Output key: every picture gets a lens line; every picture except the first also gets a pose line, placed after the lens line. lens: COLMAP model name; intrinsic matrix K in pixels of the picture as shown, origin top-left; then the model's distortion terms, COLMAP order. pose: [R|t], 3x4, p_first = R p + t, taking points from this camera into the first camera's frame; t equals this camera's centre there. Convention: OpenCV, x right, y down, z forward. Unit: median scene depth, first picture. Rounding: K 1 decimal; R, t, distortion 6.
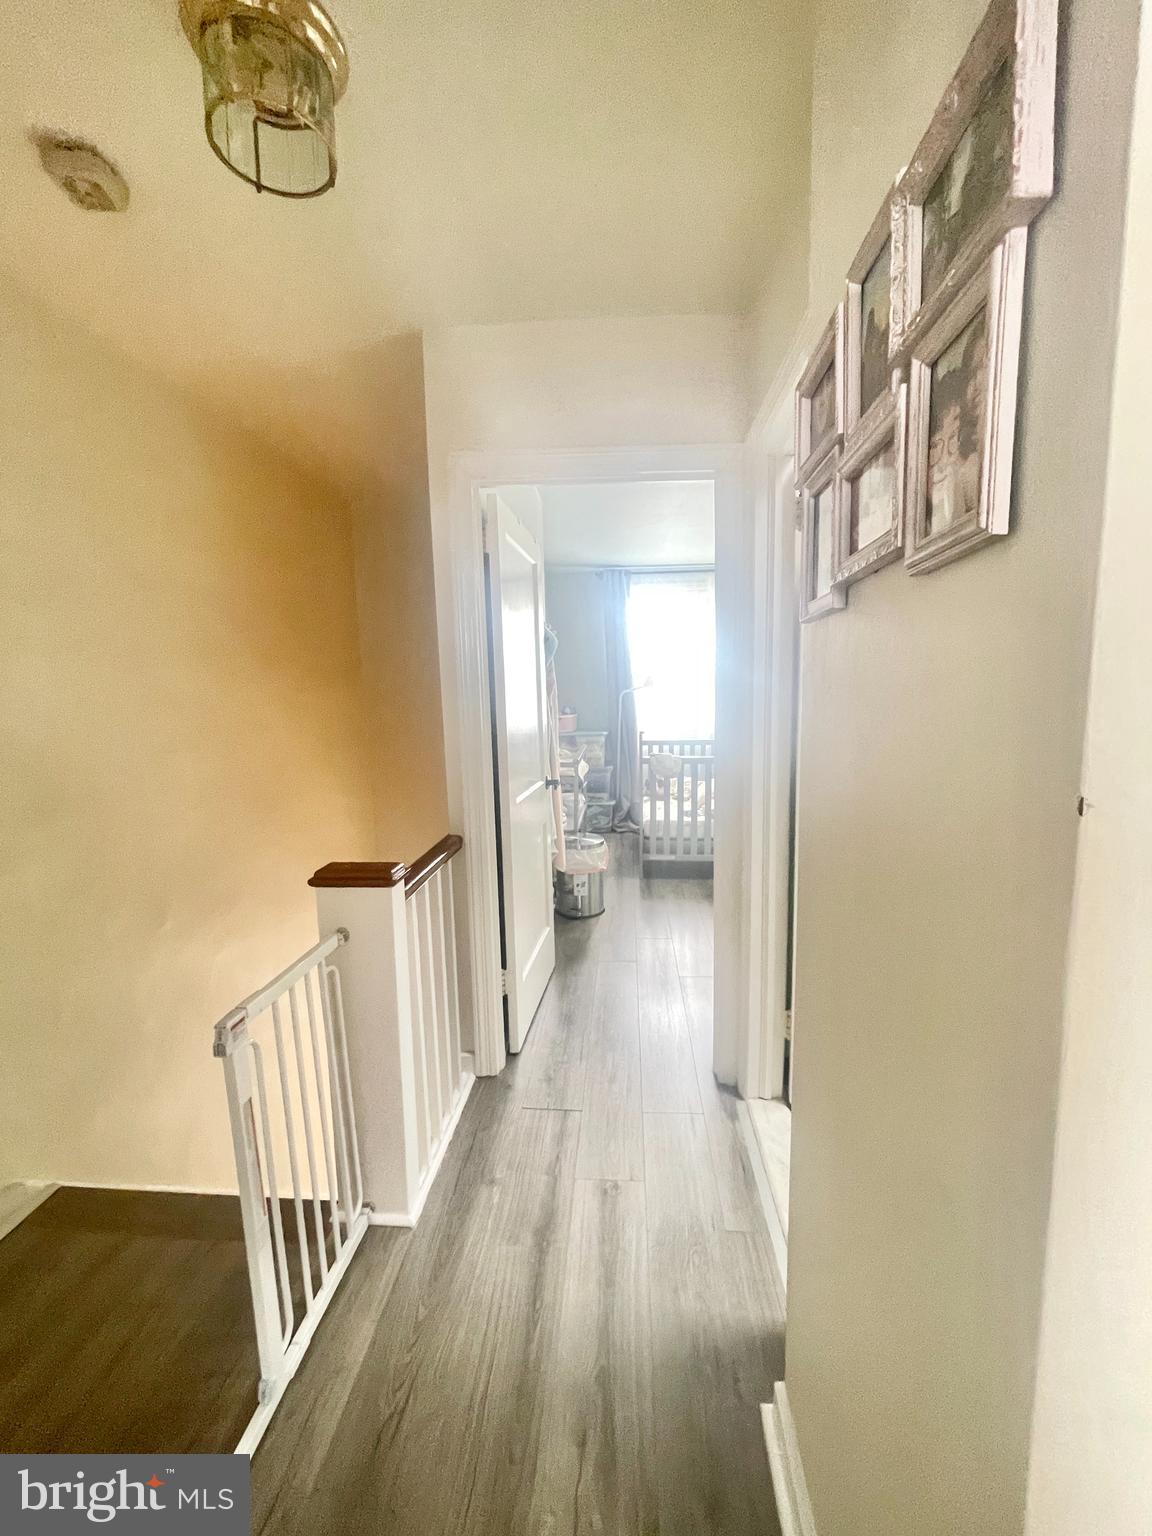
lens RADIAL K [[630.3, 0, 577.5], [0, 630.3, 766.0], [0, 0, 1]] dist [0.000173, 0.000001]
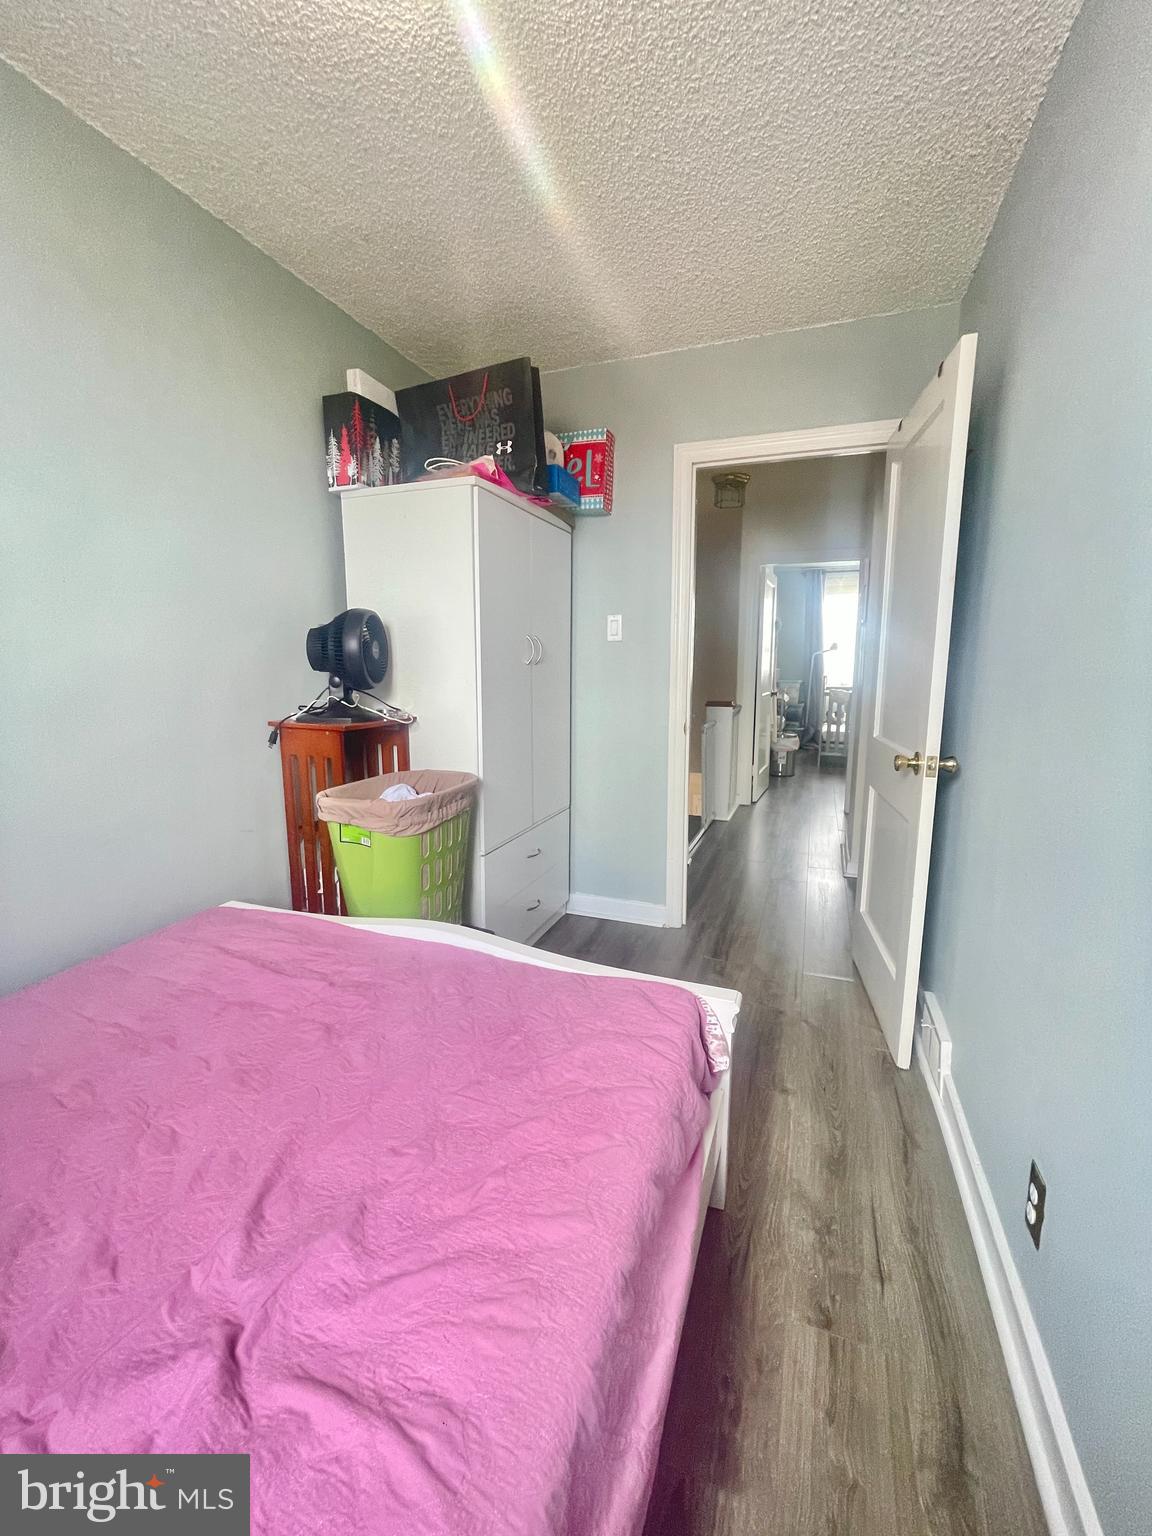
lens RADIAL K [[630.3, 0, 576.6], [0, 630.3, 766.4], [0, 0, 1]] dist [0.000173, 0.000001]
pose [[0.960806, 0.072238, -0.267644, -0.066892], [-0.065971, 0.997297, 0.032349, 0.169149], [0.269257, -0.013424, 0.962975, -0.778849]]
